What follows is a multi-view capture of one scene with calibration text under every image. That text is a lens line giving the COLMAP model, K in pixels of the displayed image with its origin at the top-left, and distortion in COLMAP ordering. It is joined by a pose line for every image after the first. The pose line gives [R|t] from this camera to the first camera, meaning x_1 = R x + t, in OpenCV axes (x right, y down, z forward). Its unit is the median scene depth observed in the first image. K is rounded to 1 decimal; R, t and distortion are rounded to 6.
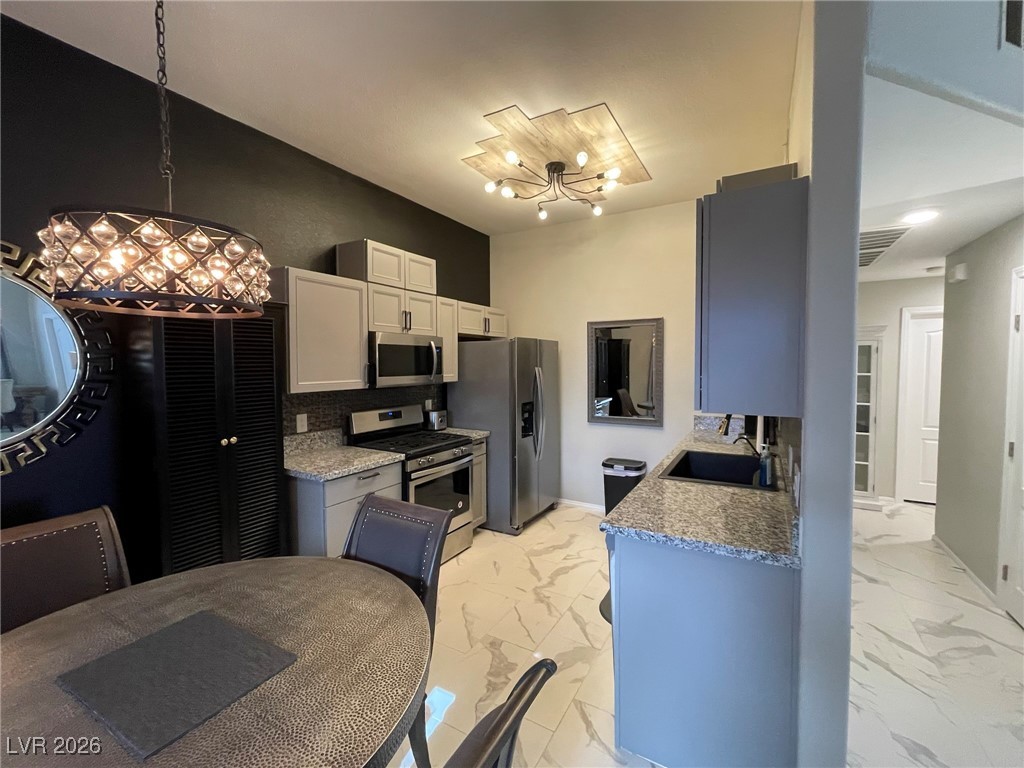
lens RADIAL K [[434.3, 0, 509.5], [0, 434.3, 381.1], [0, 0, 1]] dist [-0.003182, 0.000550]
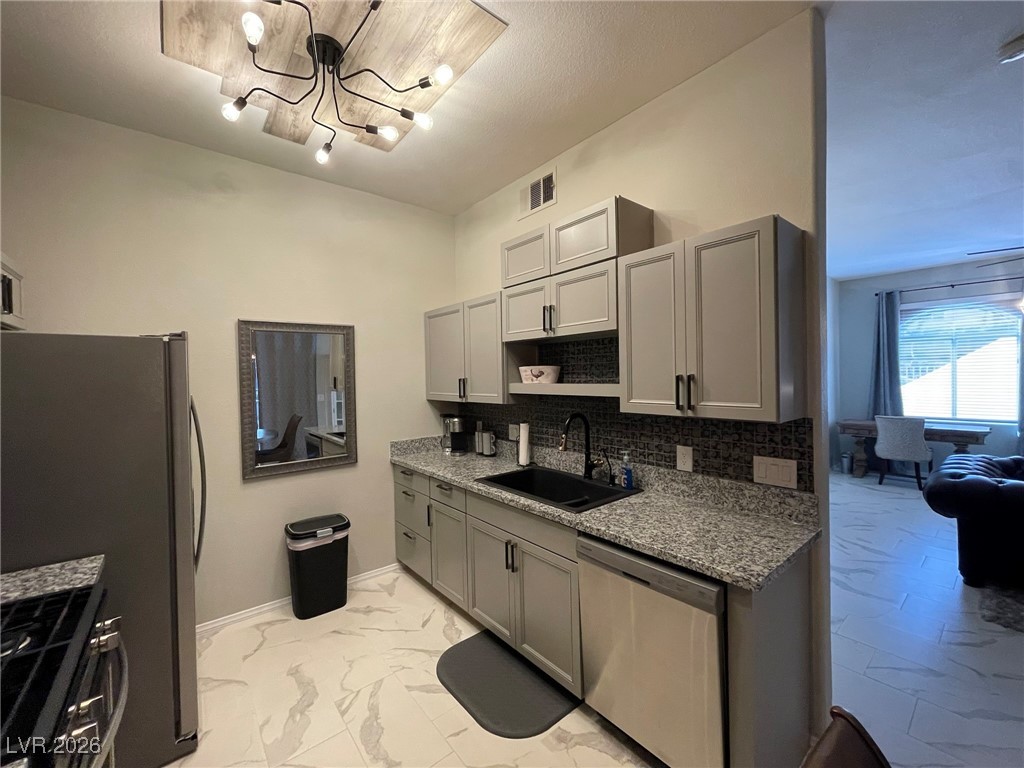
lens RADIAL K [[413.6, 0, 508.3], [0, 413.6, 381.1], [0, 0, 1]] dist [-0.002915, -0.000071]
pose [[0.352164, -0.010914, 0.935875, -0.318547], [0.057564, 0.998292, -0.010019, -0.025412], [-0.934167, 0.057401, 0.352190, 0.568123]]
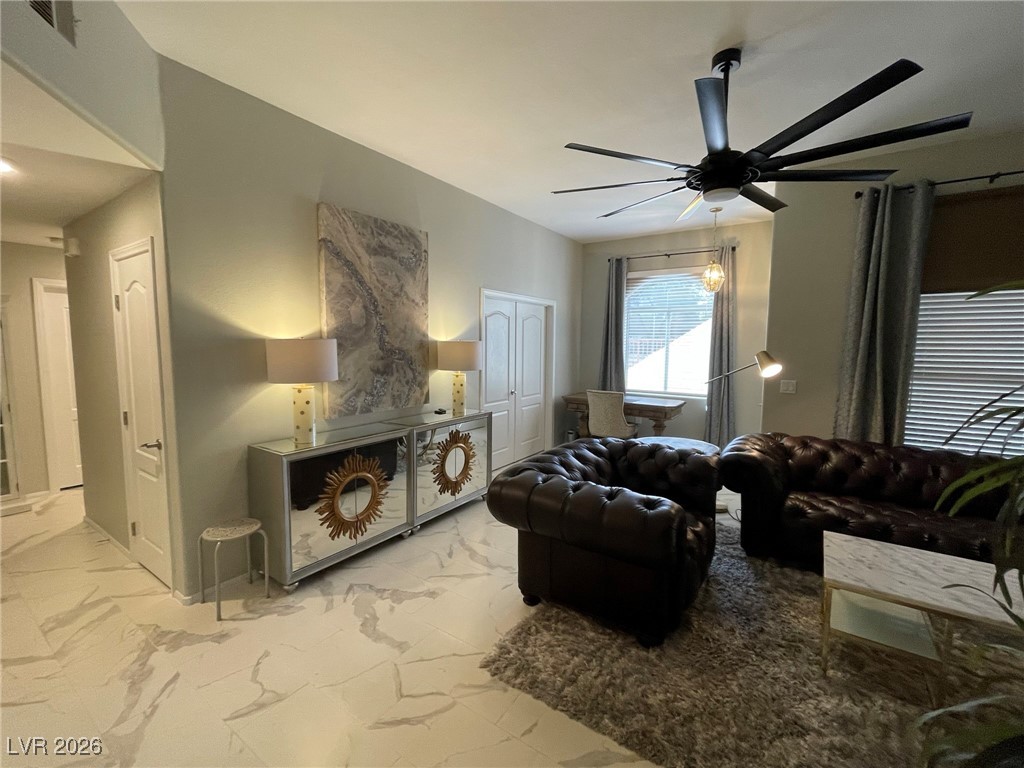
lens RADIAL K [[434.3, 0, 509.5], [0, 434.3, 381.1], [0, 0, 1]] dist [-0.003182, 0.000550]
pose [[0.075234, -0.080672, 0.993897, 0.115028], [0.035912, 0.996295, 0.078148, 0.010015], [-0.996519, 0.029813, 0.077852, -0.045696]]
